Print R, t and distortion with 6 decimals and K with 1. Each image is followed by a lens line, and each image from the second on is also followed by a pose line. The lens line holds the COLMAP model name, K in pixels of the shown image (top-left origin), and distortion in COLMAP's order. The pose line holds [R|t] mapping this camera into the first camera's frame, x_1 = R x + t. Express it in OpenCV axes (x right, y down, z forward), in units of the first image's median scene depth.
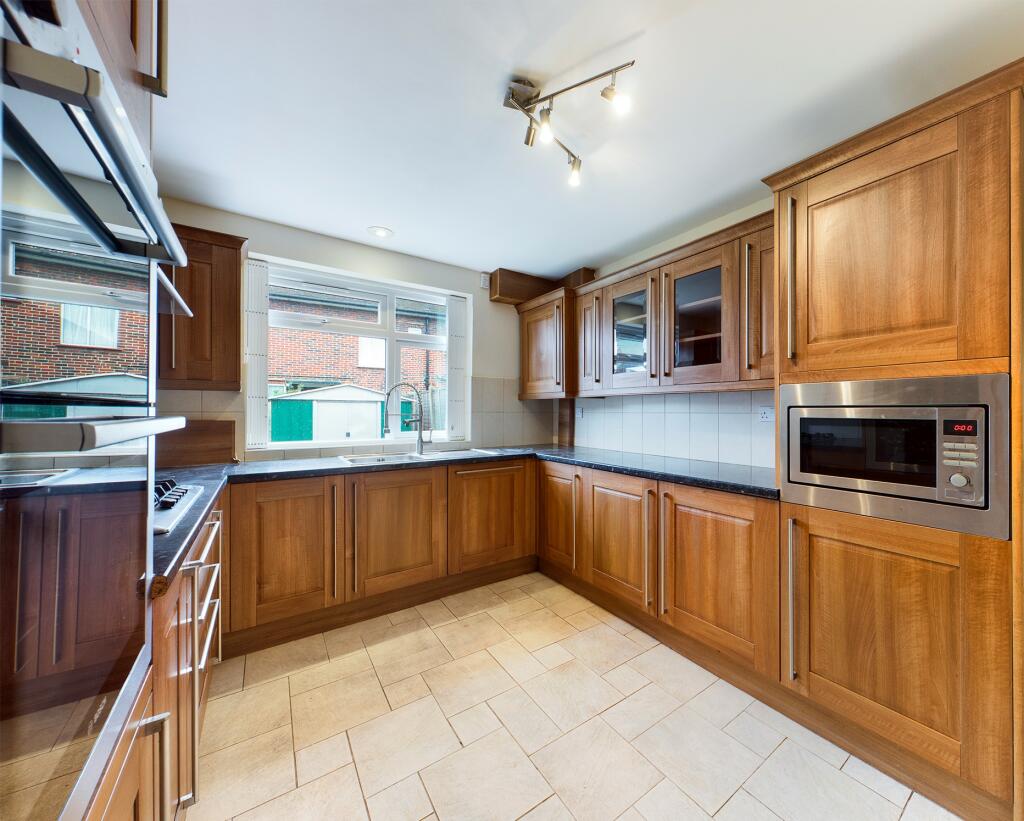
lens RADIAL K [[395.9, 0, 548.9], [0, 395.9, 409.7], [0, 0, 1]] dist [-0.000185, 0.000067]
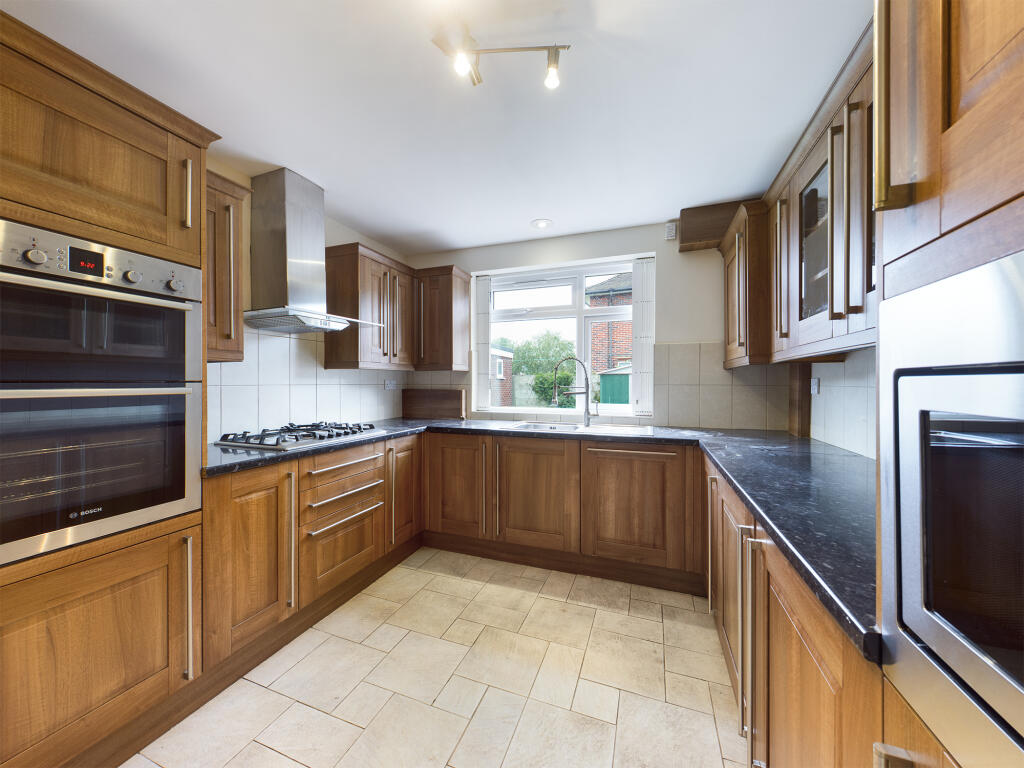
lens RADIAL K [[369.3, 0, 513.3], [0, 369.3, 382.6], [0, 0, 1]] dist [-0.001081, 0.000208]
pose [[0.555465, -0.002187, -0.831537, 0.444035], [0.003759, 0.999993, -0.000119, -0.000323], [0.831531, -0.003060, 0.555470, 0.396883]]
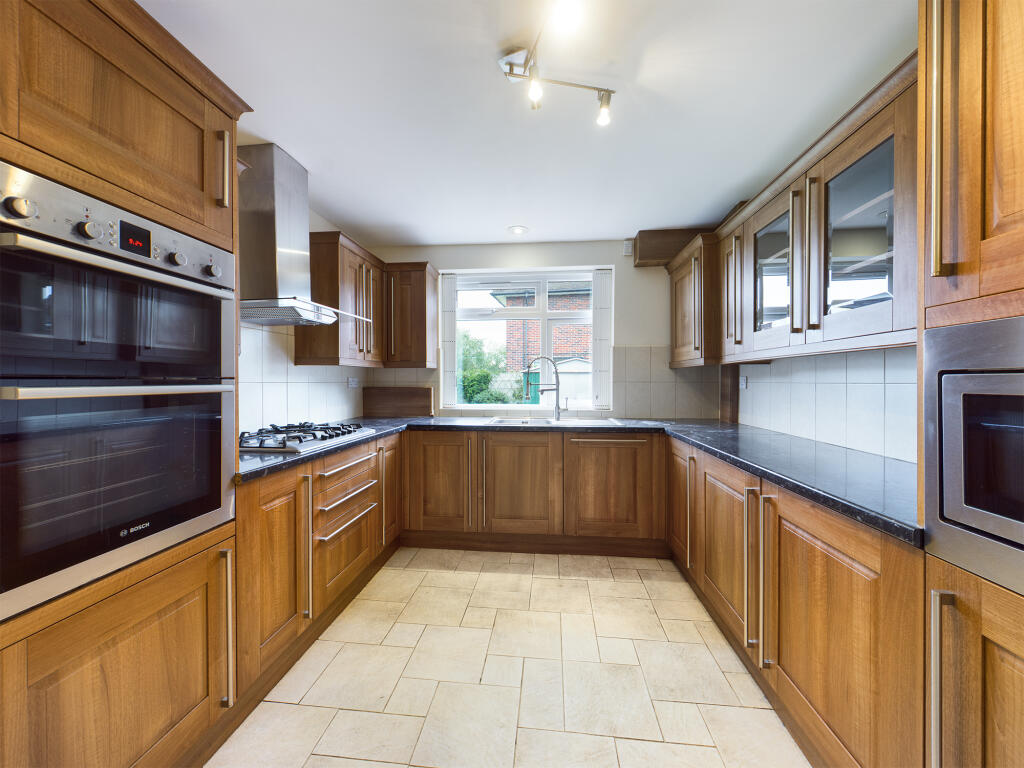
lens RADIAL K [[369.3, 0, 513.5], [0, 369.3, 382.3], [0, 0, 1]] dist [-0.001081, 0.000208]
pose [[0.747329, 0.000558, -0.664454, 0.335365], [0.004234, 0.999975, 0.005603, 0.000816], [0.664441, -0.007000, 0.747308, 0.183737]]
